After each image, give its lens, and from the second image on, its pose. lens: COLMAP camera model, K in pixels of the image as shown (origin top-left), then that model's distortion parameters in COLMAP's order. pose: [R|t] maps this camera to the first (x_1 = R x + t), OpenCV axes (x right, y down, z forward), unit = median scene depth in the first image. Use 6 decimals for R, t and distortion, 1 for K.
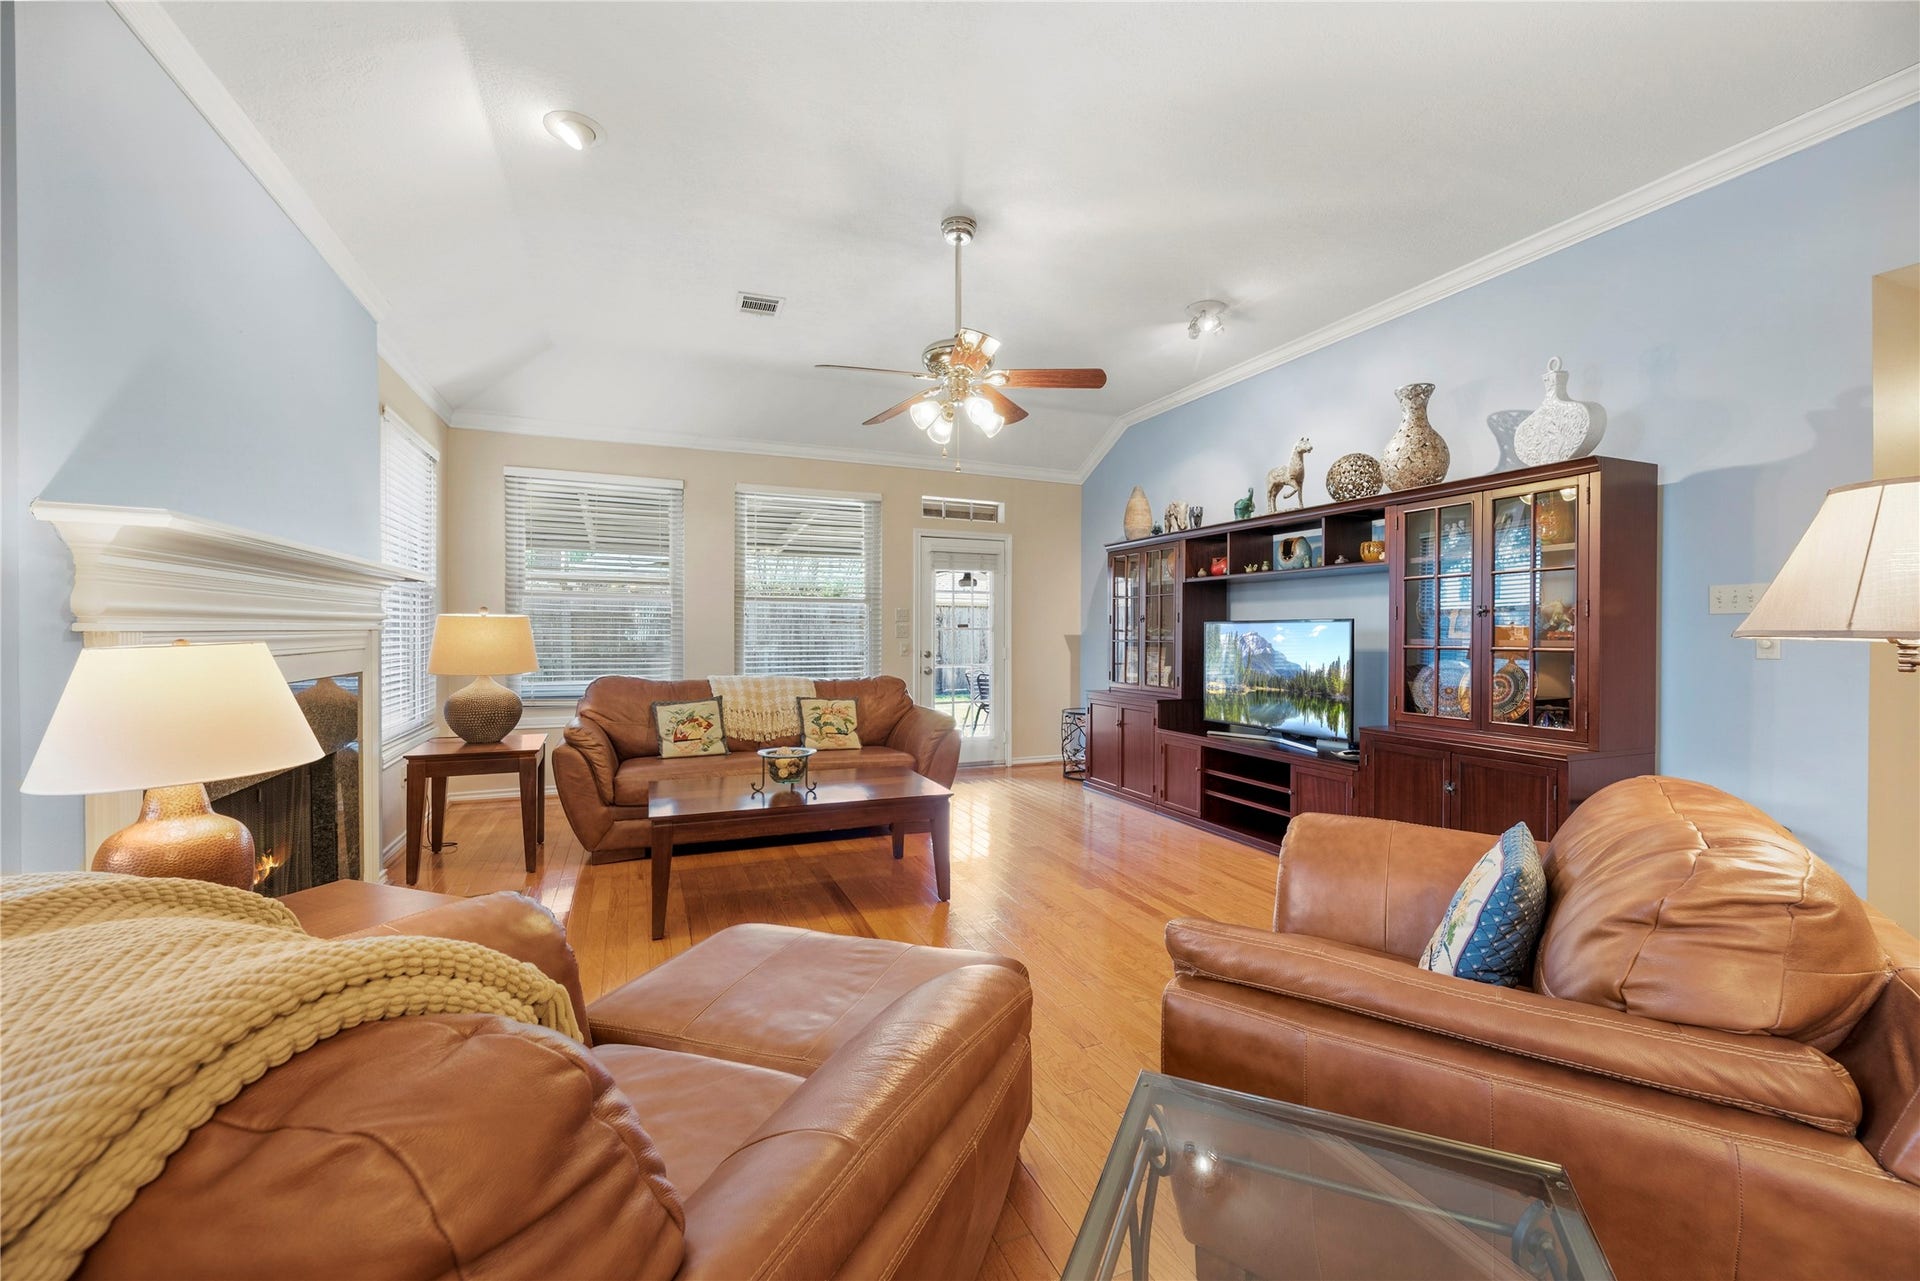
lens RADIAL K [[778.9, 0, 962.5], [0, 778.9, 637.1], [0, 0, 1]] dist [0.001535, 0.000026]
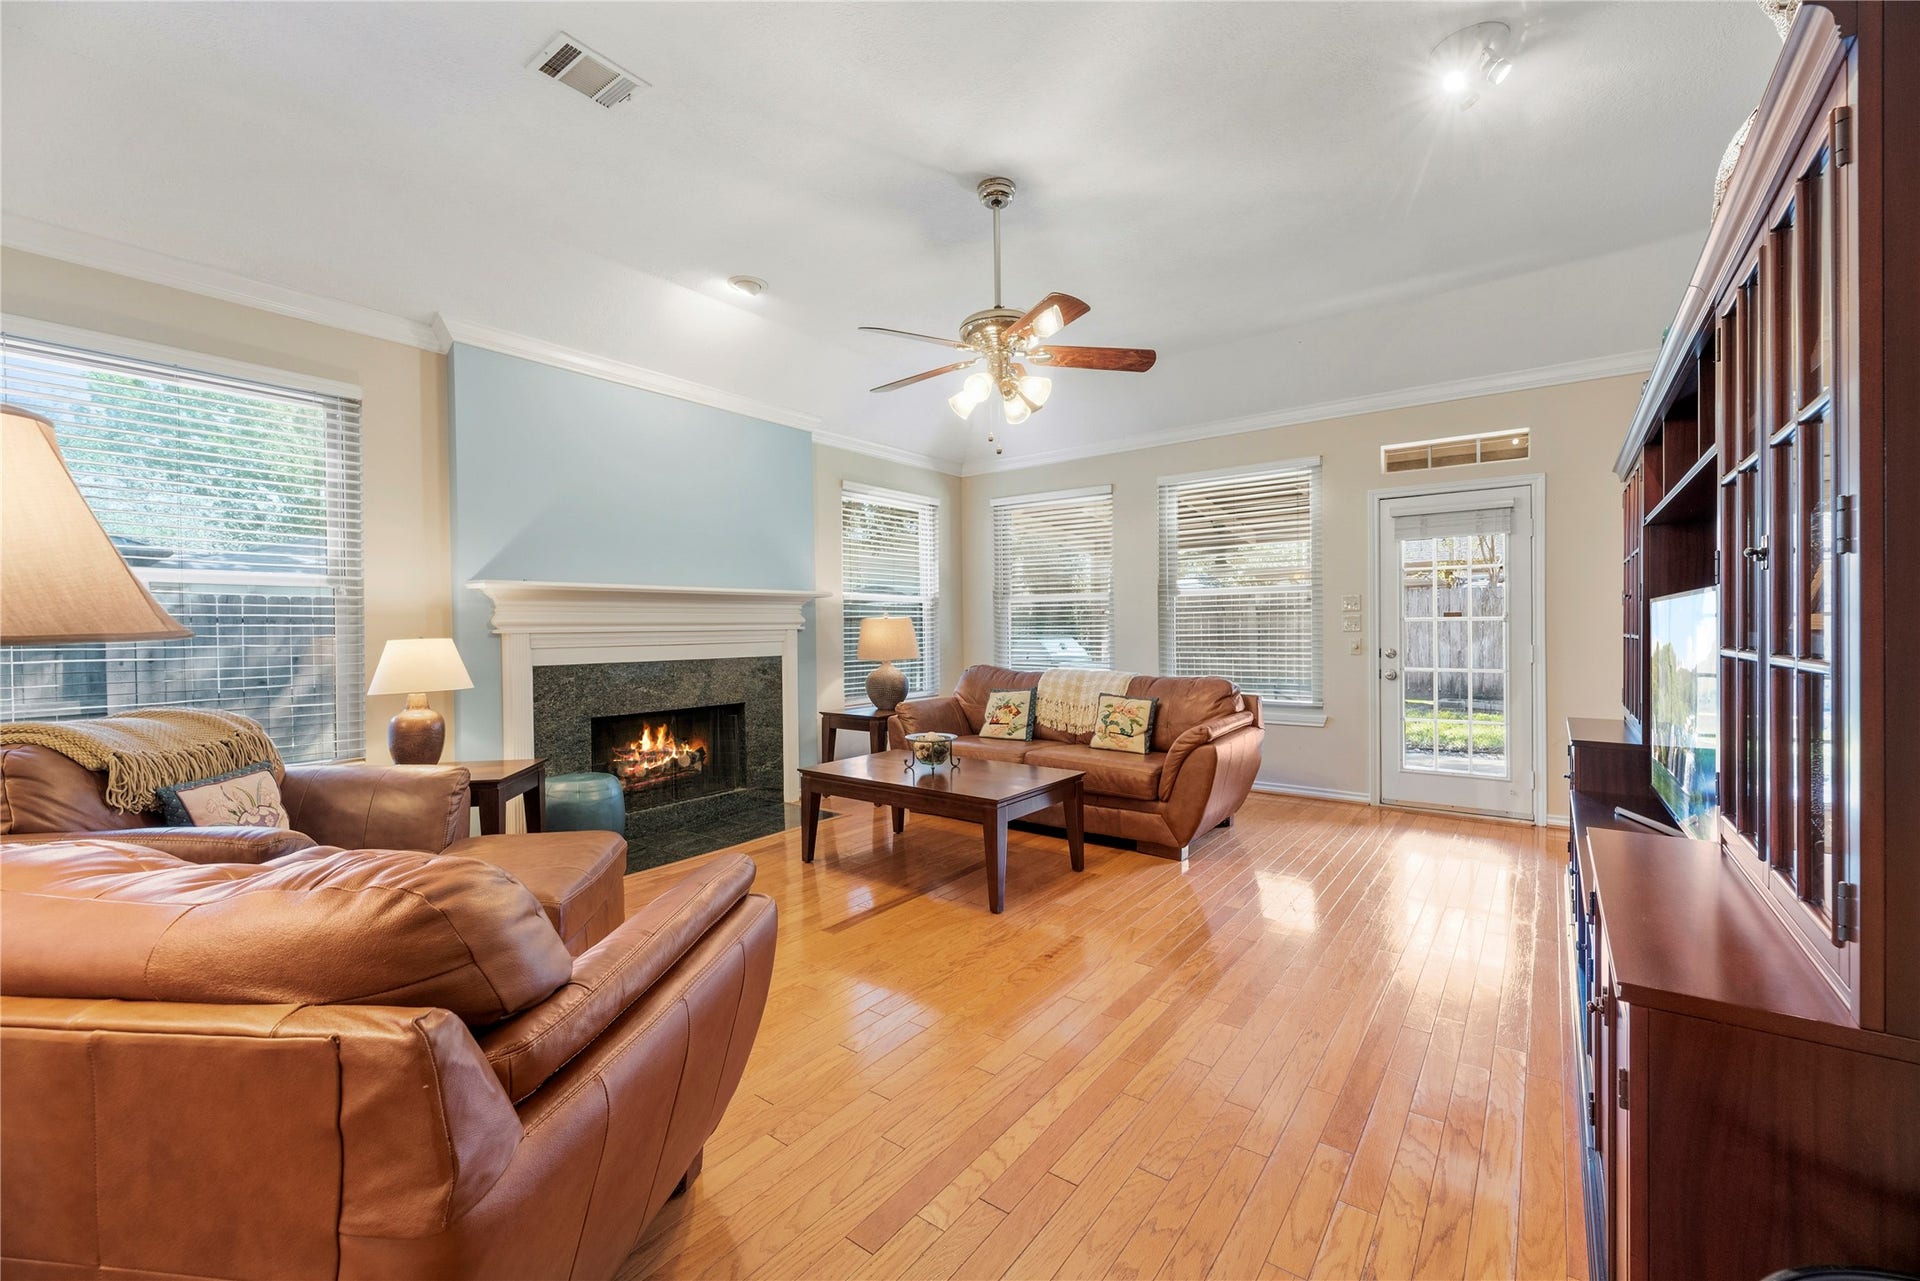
lens RADIAL K [[778.9, 0, 964.0], [0, 778.9, 637.6], [0, 0, 1]] dist [0.001535, 0.000026]
pose [[0.508706, 0.001182, -0.860940, 0.583441], [0.006570, 0.999965, 0.005255, 0.000388], [0.860915, -0.008329, 0.508680, 0.372728]]
